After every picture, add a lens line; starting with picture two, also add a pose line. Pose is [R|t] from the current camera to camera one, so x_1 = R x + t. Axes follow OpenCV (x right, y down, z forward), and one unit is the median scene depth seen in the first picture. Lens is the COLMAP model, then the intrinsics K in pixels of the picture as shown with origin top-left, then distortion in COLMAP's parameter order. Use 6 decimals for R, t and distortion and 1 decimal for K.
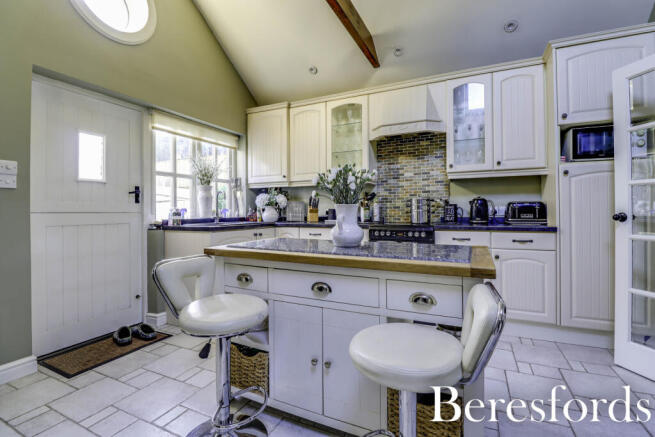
lens RADIAL K [[304.6, 0, 327.8], [0, 304.6, 207.2], [0, 0, 1]] dist [0.002376, -0.000267]
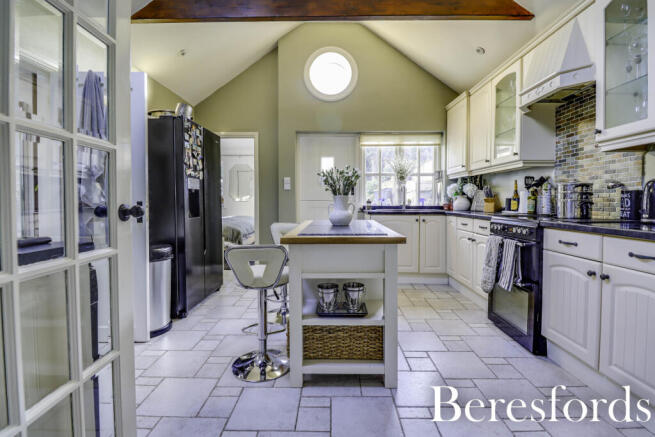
lens RADIAL K [[304.6, 0, 332.5], [0, 304.6, 207.4], [0, 0, 1]] dist [0.002376, -0.000267]
pose [[0.430066, 0.024642, -0.902461, 0.626621], [0.013338, 0.999345, 0.033644, -0.003934], [0.902699, -0.026506, 0.429455, 0.174678]]
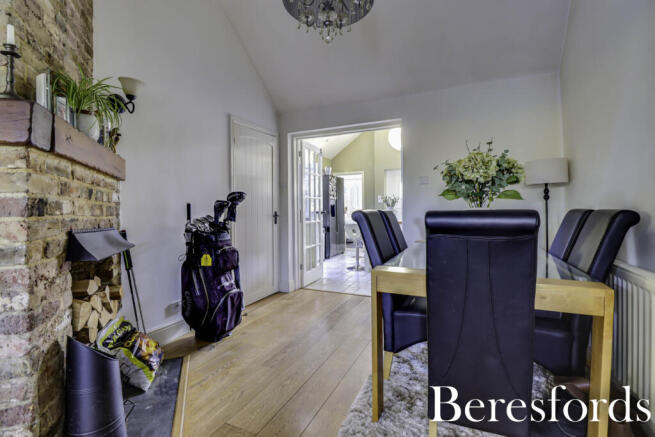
lens RADIAL K [[304.6, 0, 327.5], [0, 304.6, 214.0], [0, 0, 1]] dist [0.002376, -0.000267]
pose [[0.026289, 0.024533, -0.999353, 1.613598], [0.024592, 0.999380, 0.025181, -0.019861], [0.999352, -0.025238, 0.025669, 0.109767]]
